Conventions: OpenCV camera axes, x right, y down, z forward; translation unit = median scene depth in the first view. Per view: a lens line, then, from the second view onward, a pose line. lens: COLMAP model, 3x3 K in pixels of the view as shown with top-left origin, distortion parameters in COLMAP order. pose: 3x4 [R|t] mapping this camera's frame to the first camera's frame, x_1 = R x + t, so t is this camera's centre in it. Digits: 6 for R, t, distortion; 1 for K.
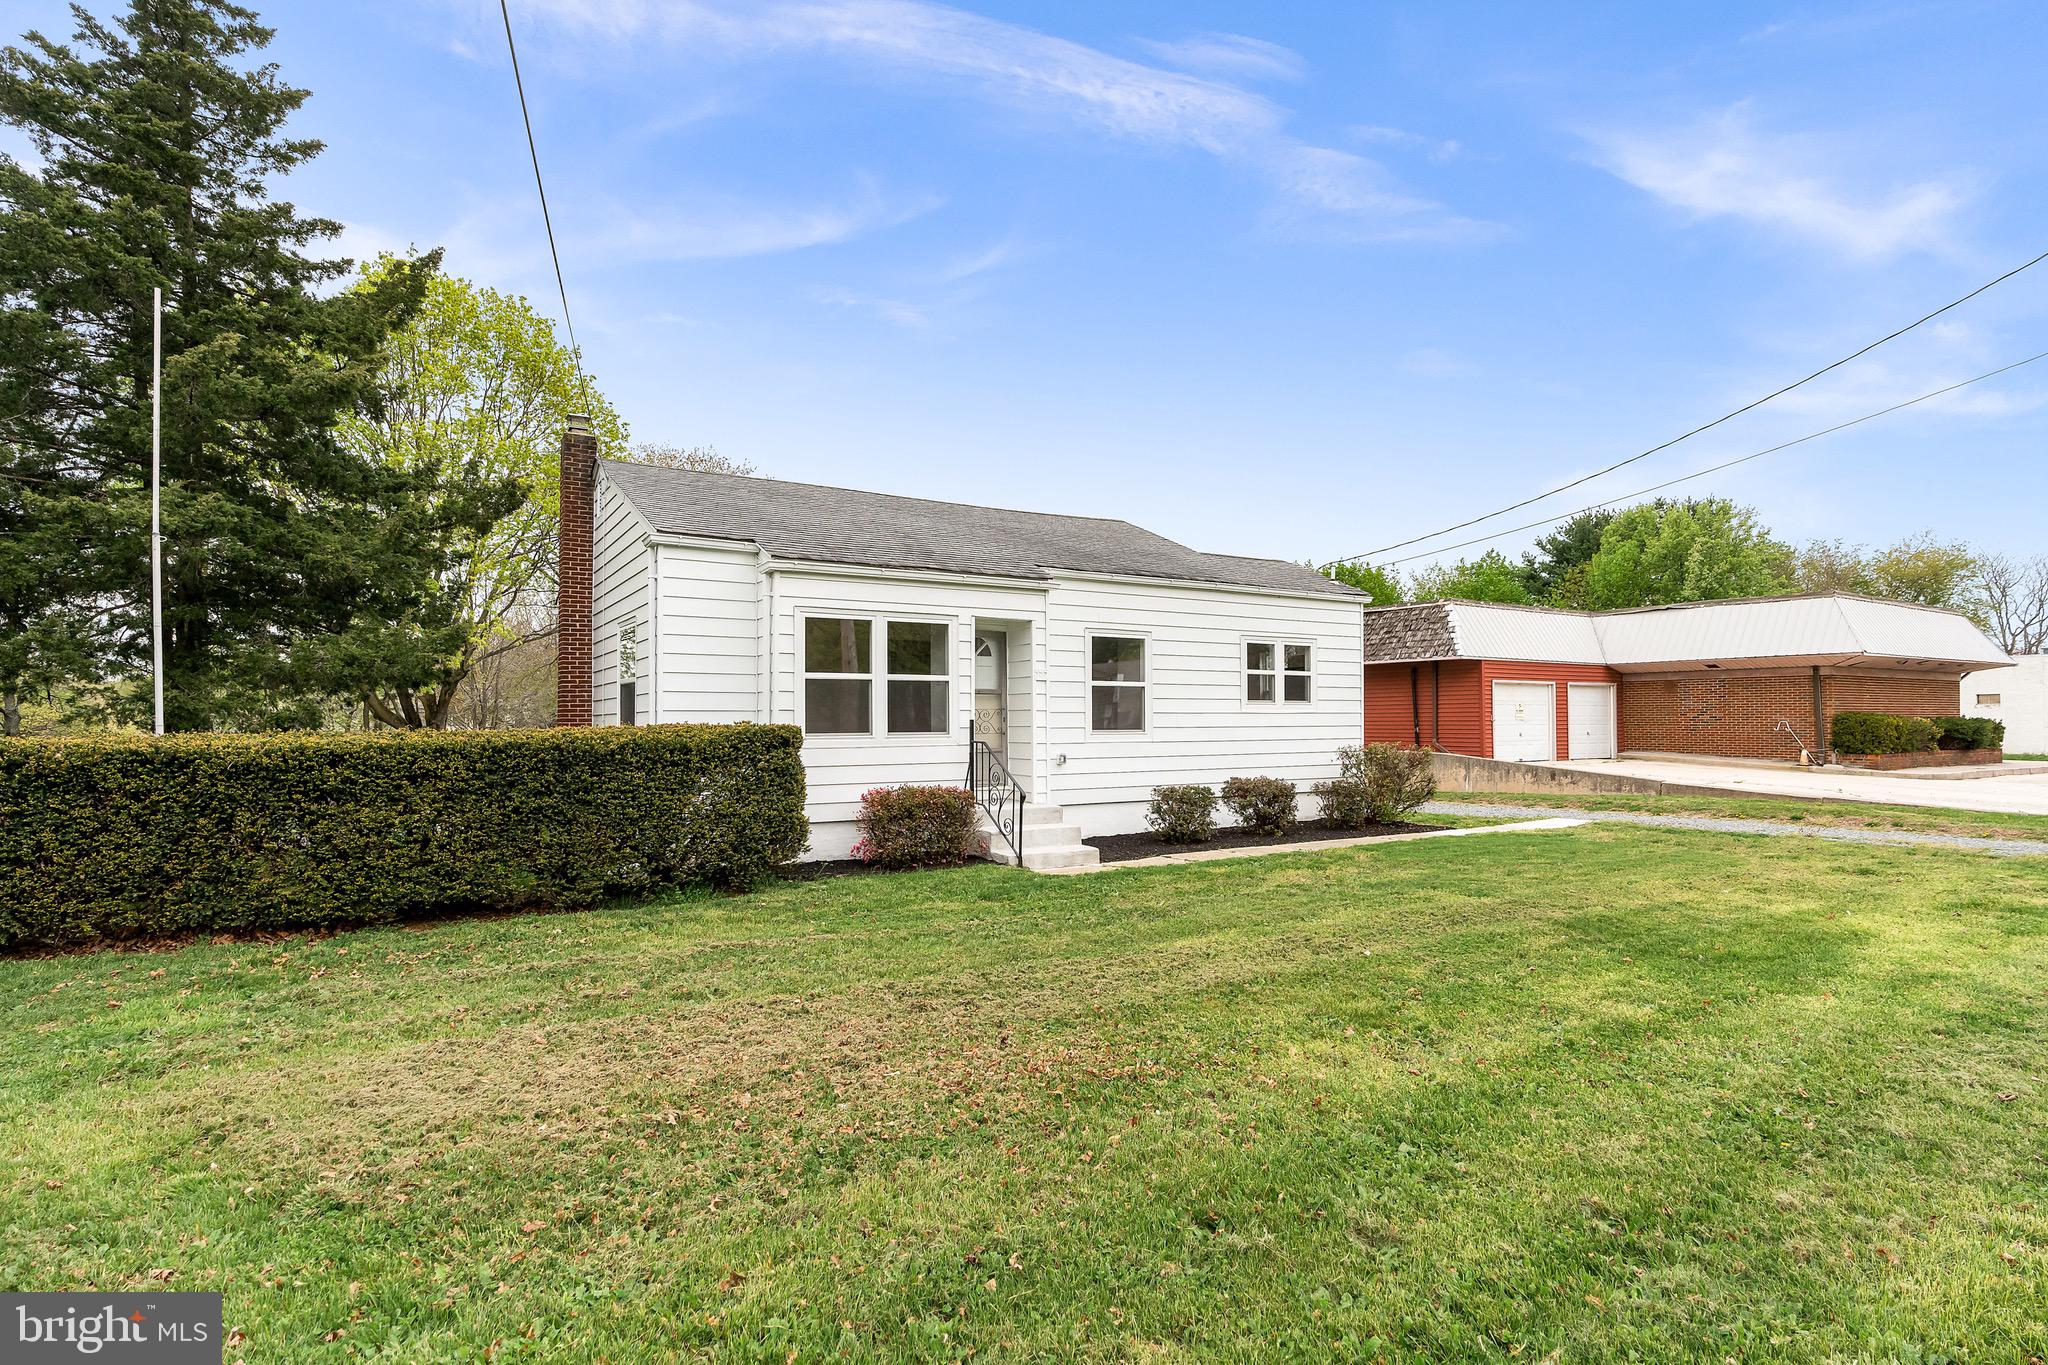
lens RADIAL K [[1054.6, 0, 1004.4], [0, 1054.6, 693.0], [0, 0, 1]] dist [-0.006580, 0.000185]
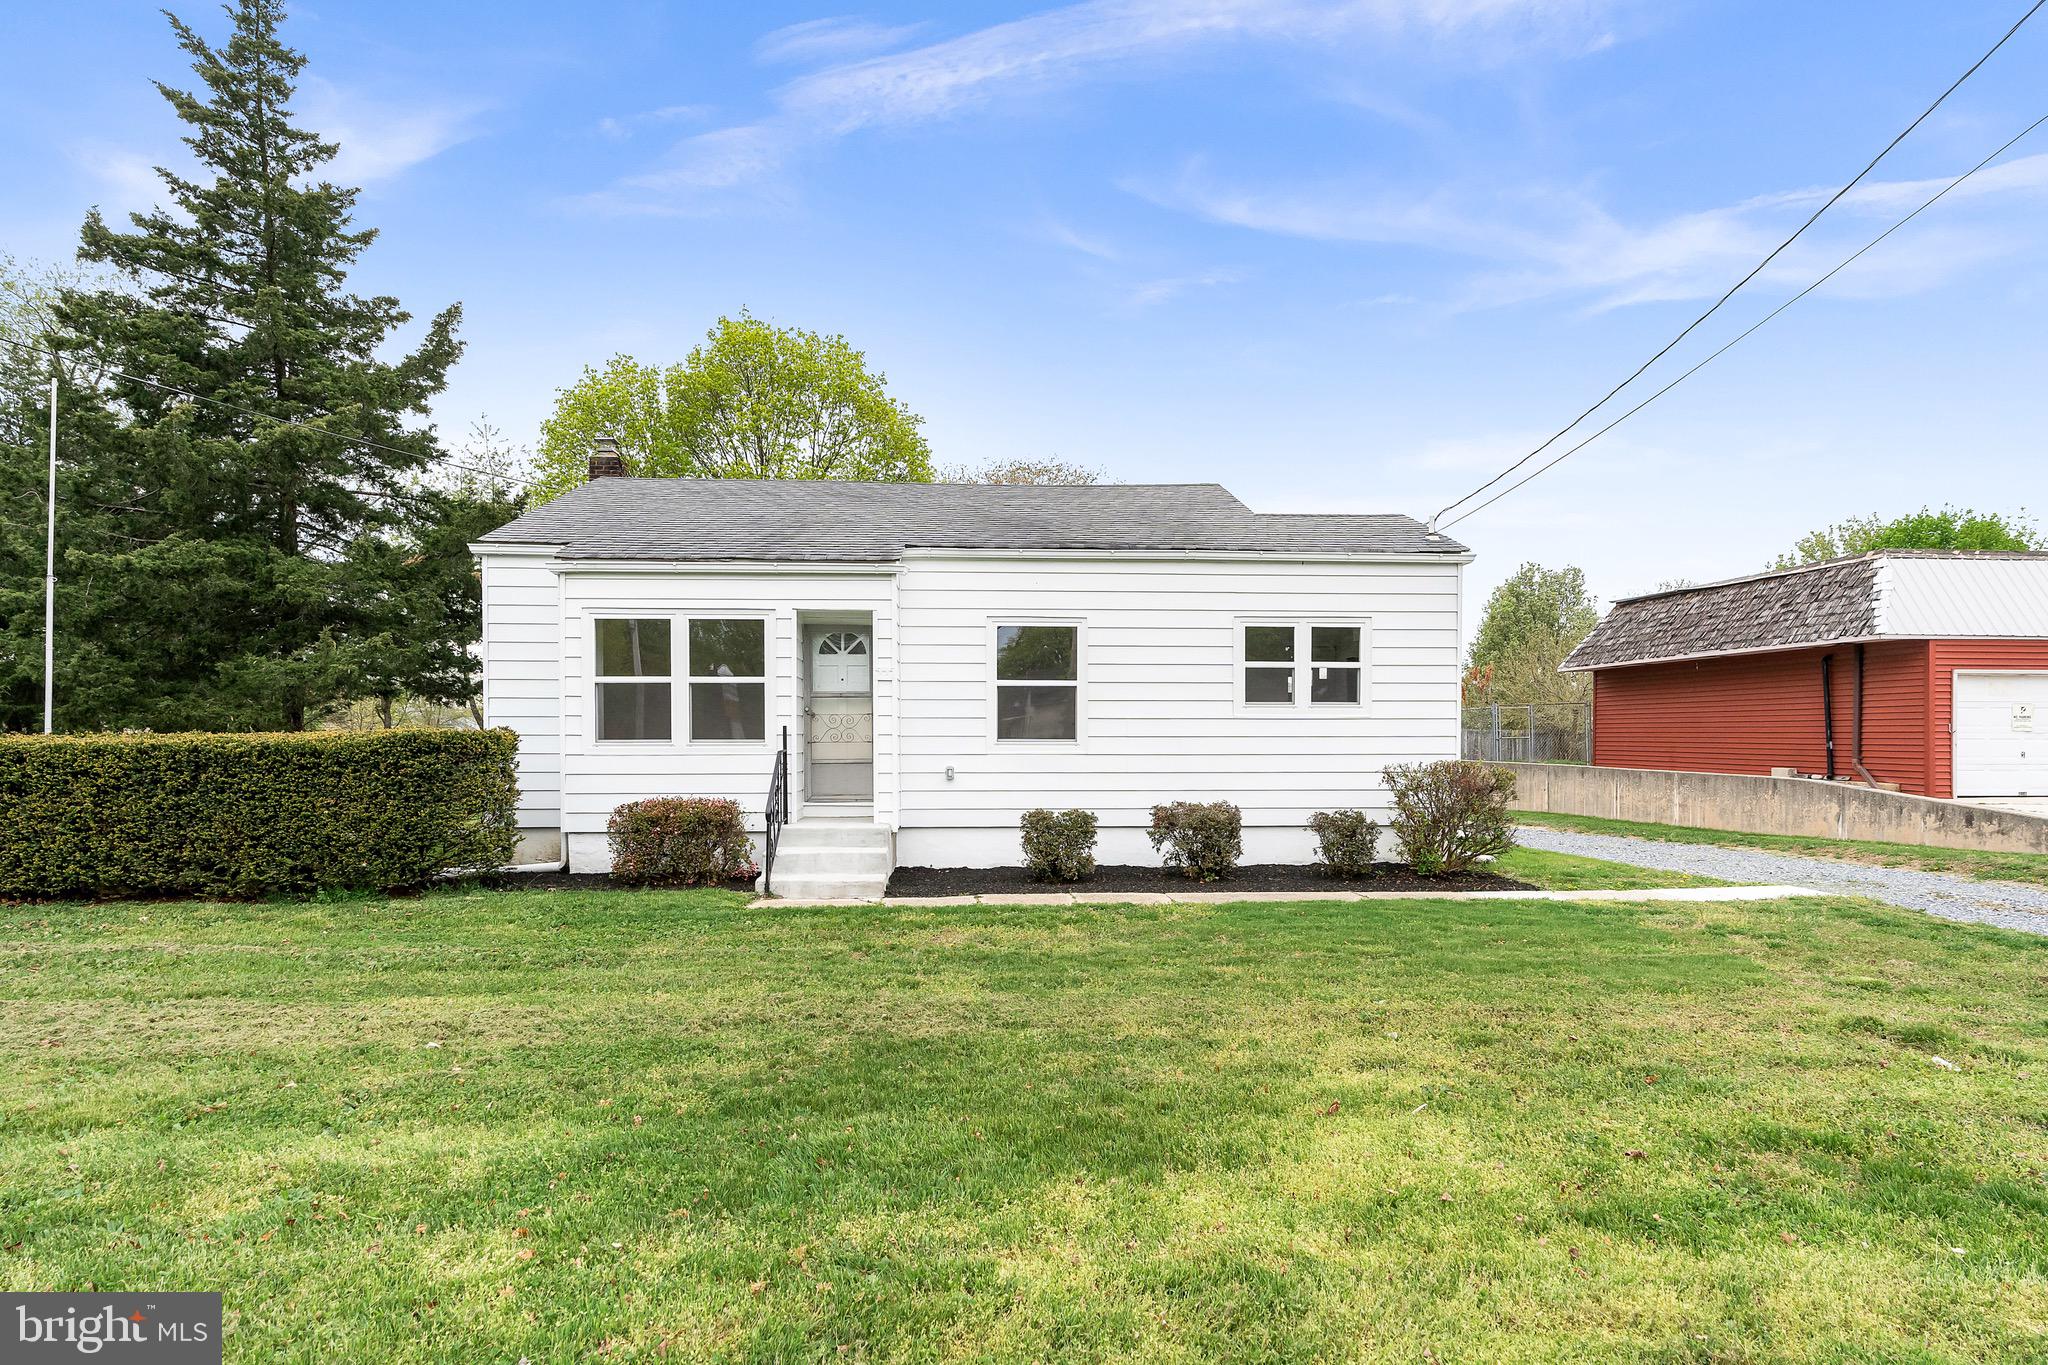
lens RADIAL K [[1054.6, 0, 987.2], [0, 1054.6, 736.8], [0, 0, 1]] dist [-0.006580, 0.000185]
pose [[0.876632, 0.007072, -0.481109, 0.517471], [0.008750, 0.999492, 0.030635, 0.008211], [0.481082, -0.031066, 0.876125, 0.288399]]
